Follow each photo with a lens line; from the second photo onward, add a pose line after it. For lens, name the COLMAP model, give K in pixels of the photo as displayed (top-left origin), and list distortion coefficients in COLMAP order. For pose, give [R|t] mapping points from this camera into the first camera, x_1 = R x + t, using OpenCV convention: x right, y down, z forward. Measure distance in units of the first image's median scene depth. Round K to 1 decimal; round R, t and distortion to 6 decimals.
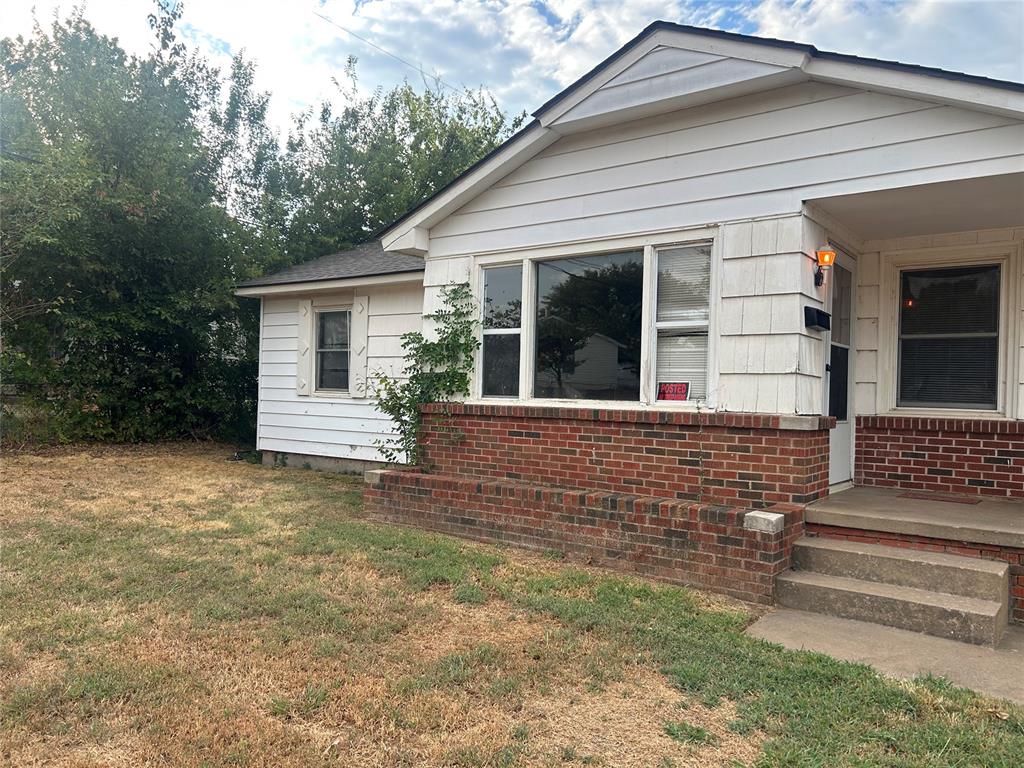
lens RADIAL K [[760.8, 0, 511.6], [0, 760.8, 388.6], [0, 0, 1]] dist [0.072019, -0.085199]
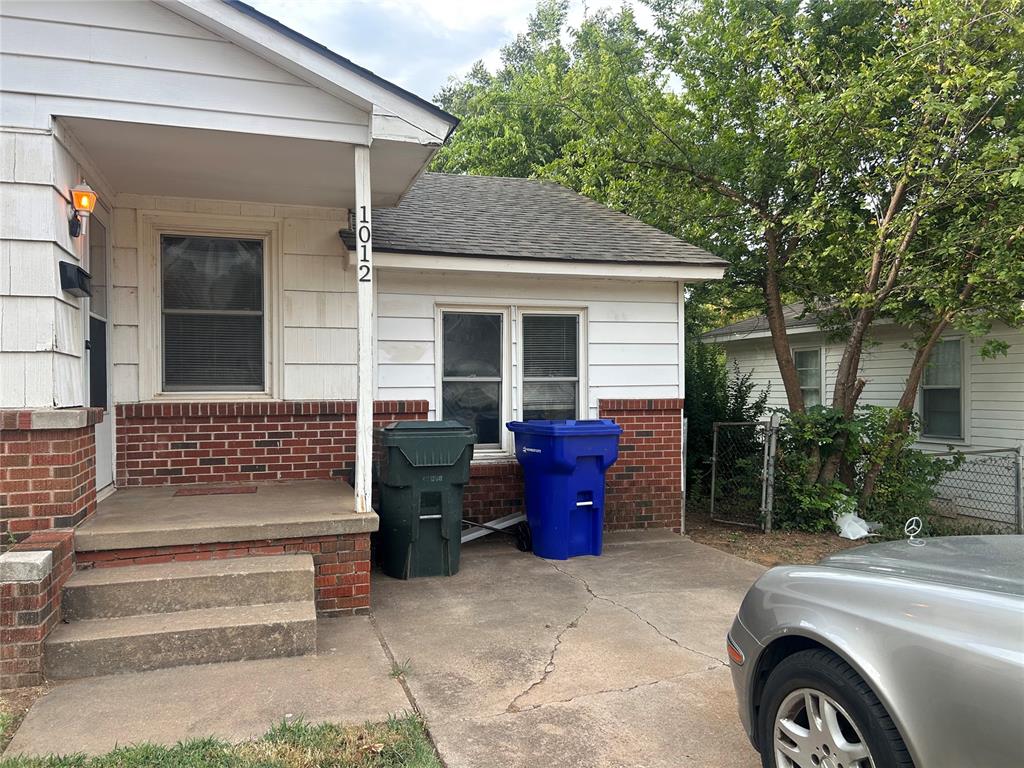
lens RADIAL K [[769.0, 0, 507.0], [0, 769.0, 391.3], [0, 0, 1]] dist [0.042468, -0.044480]
pose [[0.577774, -0.036743, 0.815369, 0.014235], [0.014930, 0.999295, 0.034452, -0.001018], [-0.816060, -0.007732, 0.577916, 0.193896]]
